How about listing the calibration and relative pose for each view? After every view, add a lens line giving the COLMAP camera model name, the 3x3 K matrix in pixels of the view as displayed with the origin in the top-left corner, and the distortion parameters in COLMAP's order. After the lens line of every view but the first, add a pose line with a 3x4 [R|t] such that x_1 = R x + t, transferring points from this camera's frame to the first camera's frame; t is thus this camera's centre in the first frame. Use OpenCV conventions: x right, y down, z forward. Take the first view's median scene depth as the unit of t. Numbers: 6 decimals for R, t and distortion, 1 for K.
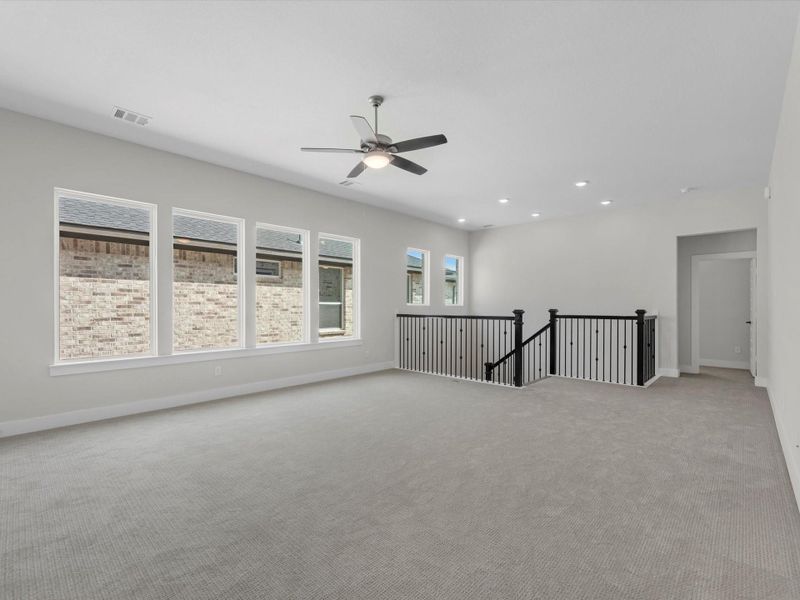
lens RADIAL K [[366.7, 0, 393.1], [0, 366.7, 300.9], [0, 0, 1]] dist [-0.000349, -0.001645]
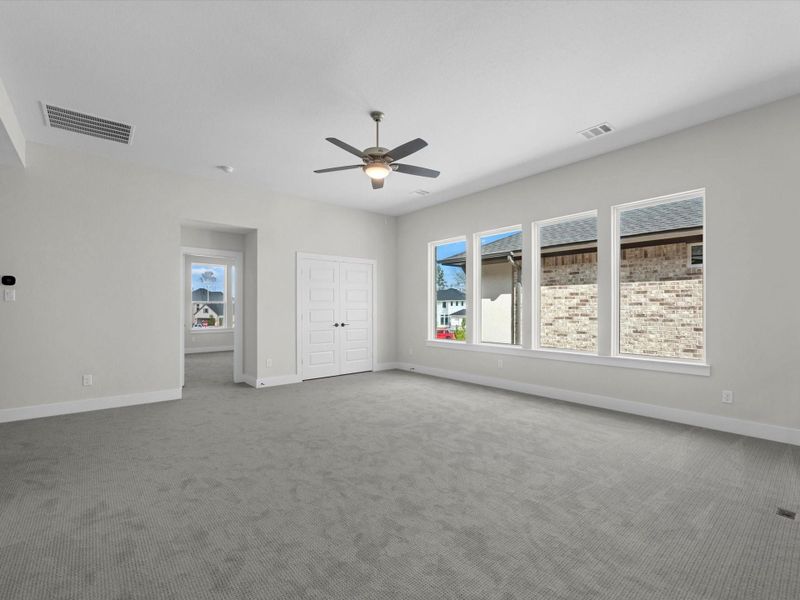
lens RADIAL K [[366.7, 0, 398.0], [0, 366.7, 305.8], [0, 0, 1]] dist [-0.000349, -0.001645]
pose [[-0.103320, -0.005419, -0.994633, 0.449163], [0.017762, 0.999816, -0.007293, 0.006617], [0.994490, -0.018420, -0.103204, 0.501774]]
